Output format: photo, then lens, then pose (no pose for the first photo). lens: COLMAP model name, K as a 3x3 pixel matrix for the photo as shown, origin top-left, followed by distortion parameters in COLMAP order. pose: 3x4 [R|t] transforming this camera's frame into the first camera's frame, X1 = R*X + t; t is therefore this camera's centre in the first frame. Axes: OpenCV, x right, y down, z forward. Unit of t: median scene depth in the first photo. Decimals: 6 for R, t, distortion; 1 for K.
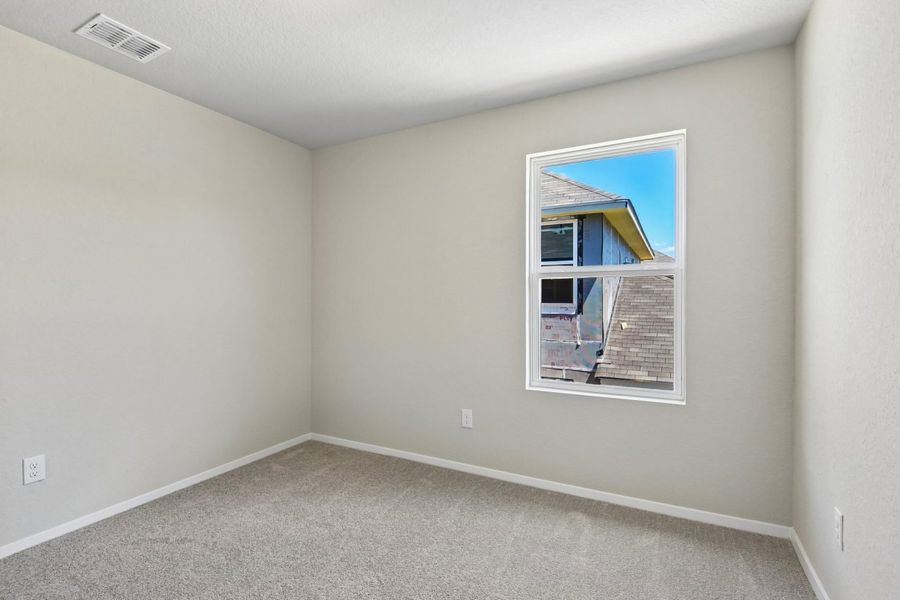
lens RADIAL K [[428.2, 0, 447.8], [0, 428.2, 297.9], [0, 0, 1]] dist [0.003238, 0.000580]
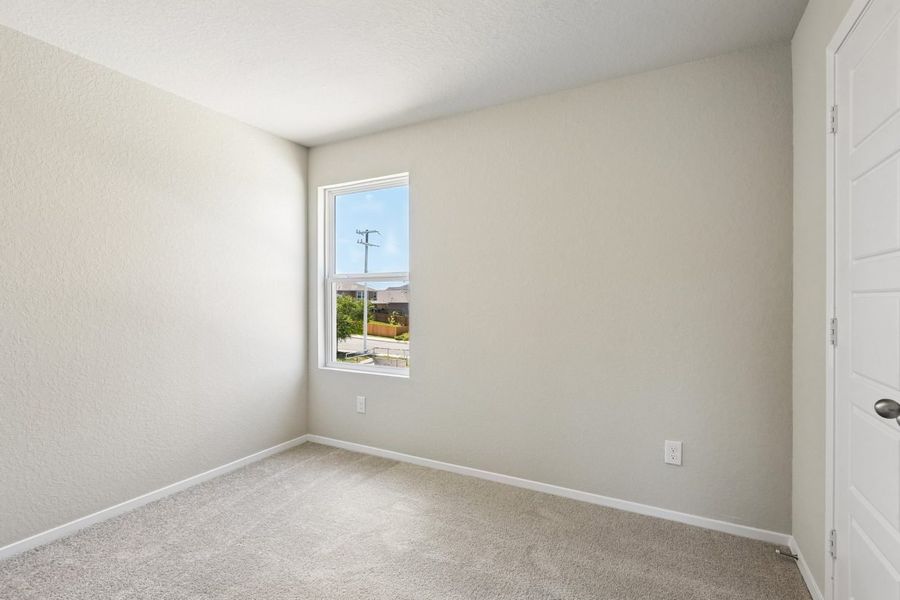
lens RADIAL K [[428.2, 0, 448.4], [0, 428.2, 305.2], [0, 0, 1]] dist [0.003238, 0.000580]
pose [[0.999816, 0.006765, -0.017933, 0.355205], [-0.006666, 0.999962, 0.005563, 0.007349], [0.017970, -0.005442, 0.999824, -0.169944]]
